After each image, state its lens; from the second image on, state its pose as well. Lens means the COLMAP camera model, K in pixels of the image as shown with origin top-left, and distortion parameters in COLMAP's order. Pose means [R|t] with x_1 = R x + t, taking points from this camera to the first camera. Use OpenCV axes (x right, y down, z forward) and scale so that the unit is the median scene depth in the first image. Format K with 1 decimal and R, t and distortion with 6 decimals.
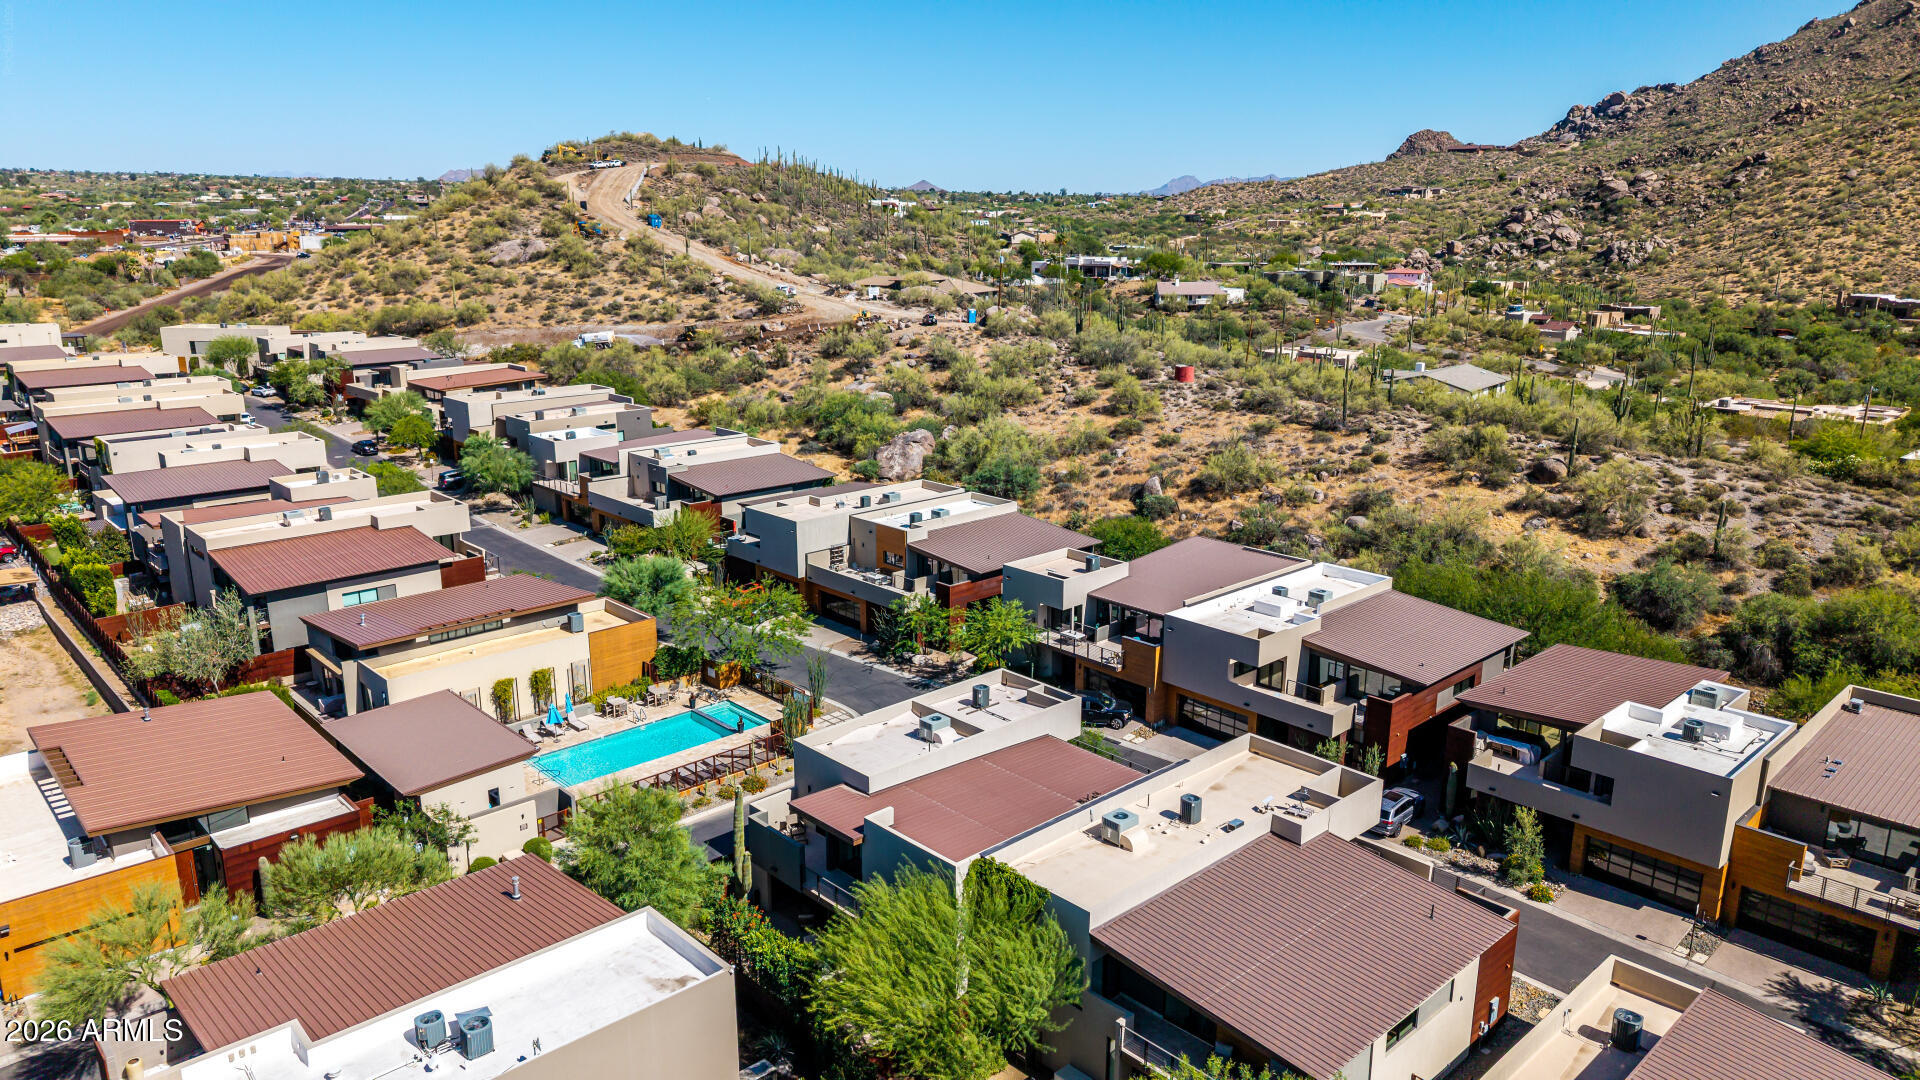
lens RADIAL K [[1286.3, 0, 960.0], [0, 1286.3, 540.0], [0, 0, 1]] dist [0.047768, -0.040705]
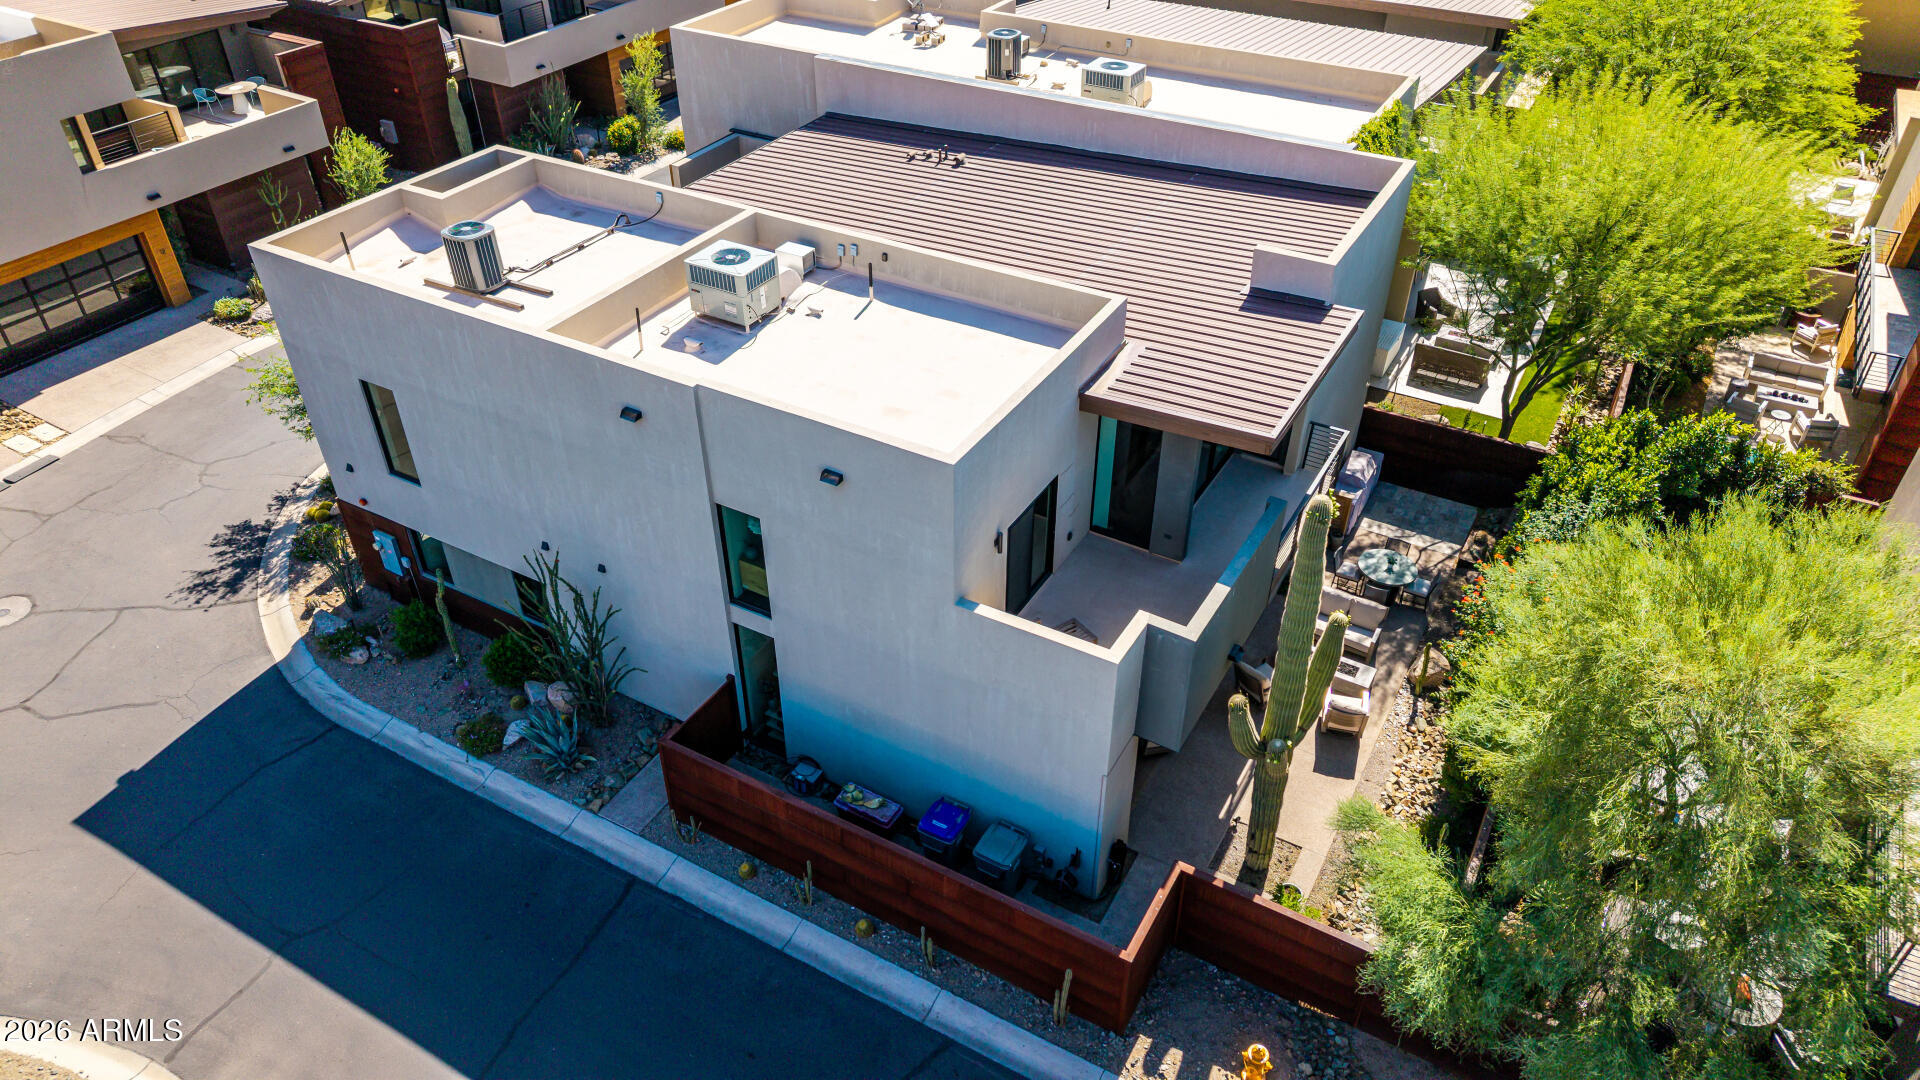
lens RADIAL K [[1286.3, 0, 960.0], [0, 1286.3, 540.0], [0, 0, 1]] dist [0.047768, -0.040705]
pose [[-0.292810, -0.571419, 0.766644, -0.256268], [0.241160, 0.731731, 0.637504, -0.008022], [-0.925259, 0.371551, -0.076455, 0.743829]]
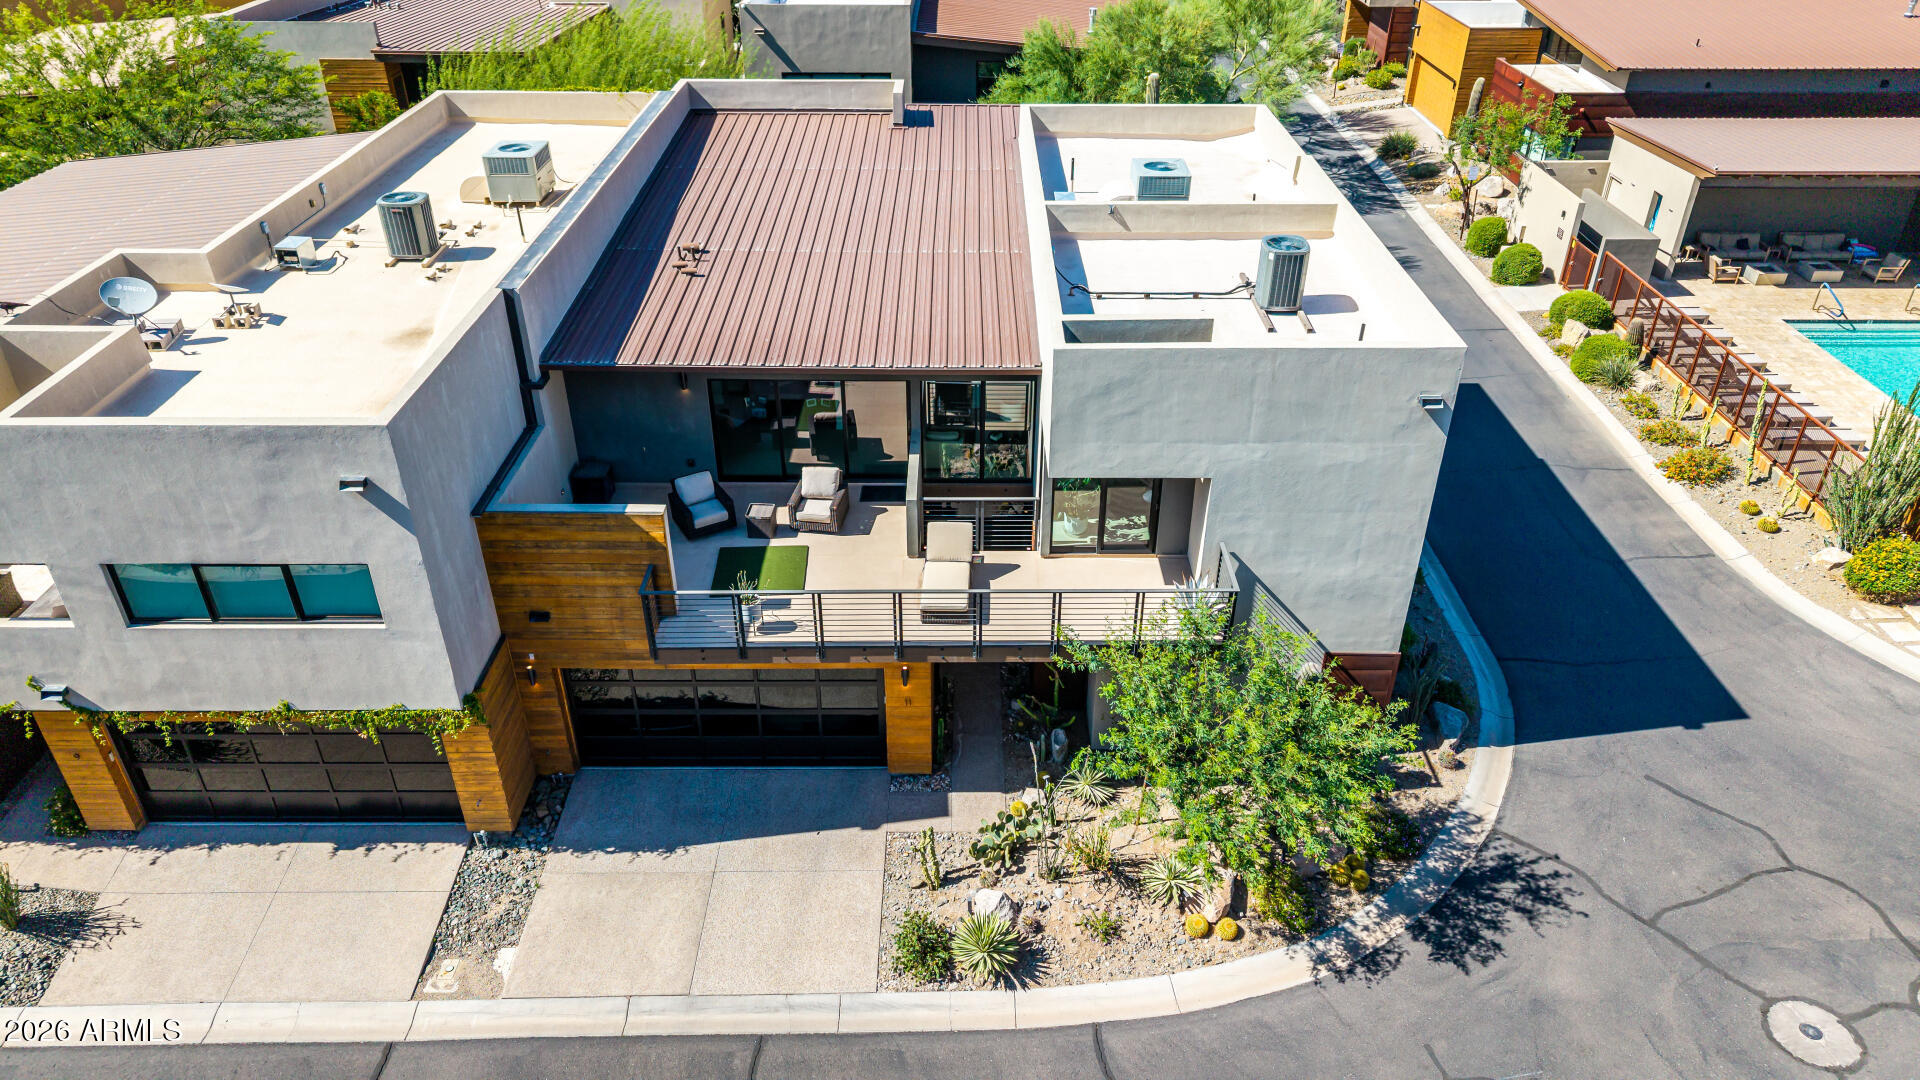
lens RADIAL K [[1292.1, 0, 960.0], [0, 1292.1, 540.0], [0, 0, 1]] dist [0.029915, -0.027313]
pose [[-0.686637, 0.381265, -0.619005, 0.231931], [-0.186073, 0.730923, 0.656603, -0.020067], [0.702785, 0.566028, -0.430935, 0.888580]]
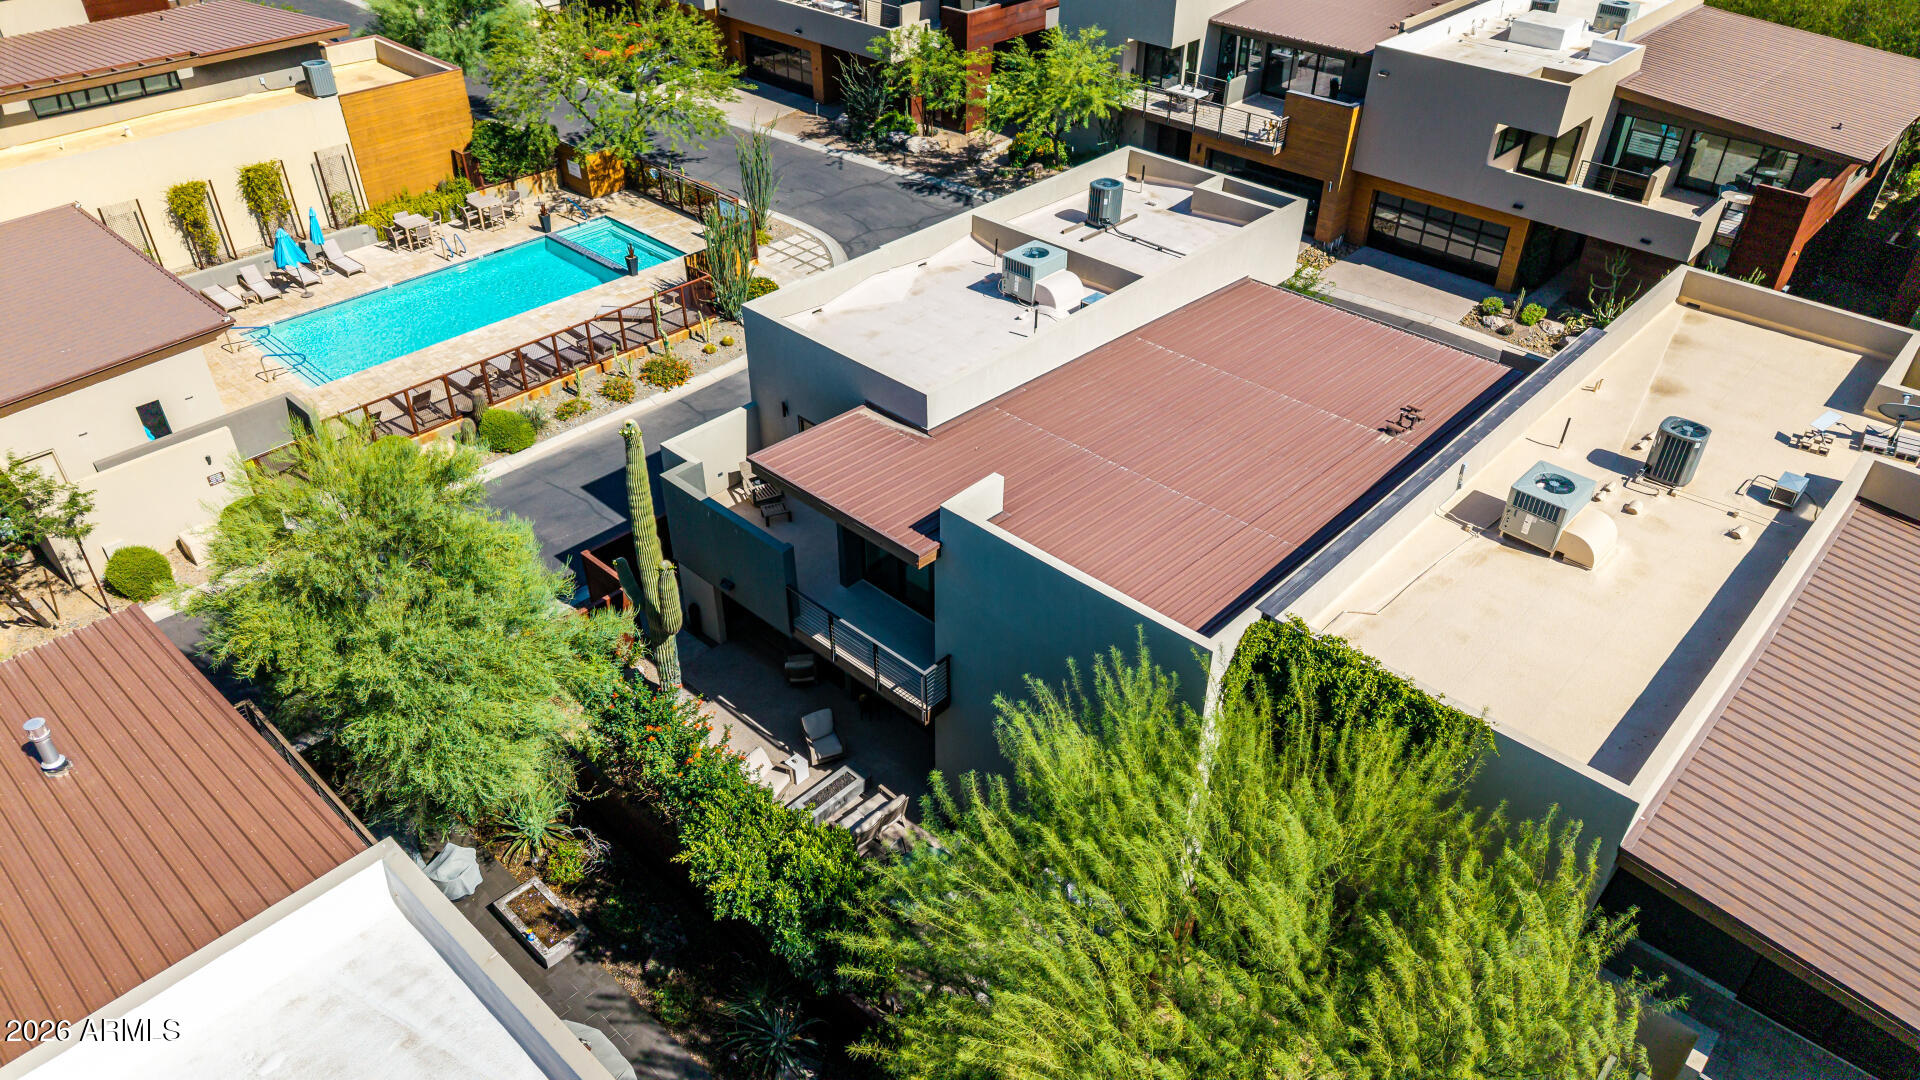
lens RADIAL K [[1292.1, 0, 960.0], [0, 1292.1, 540.0], [0, 0, 1]] dist [0.029915, -0.027313]
pose [[0.997739, -0.033099, 0.058497, -0.058871], [0.009384, 0.930412, 0.366395, 0.046195], [-0.066553, -0.365018, 0.928619, 0.386404]]
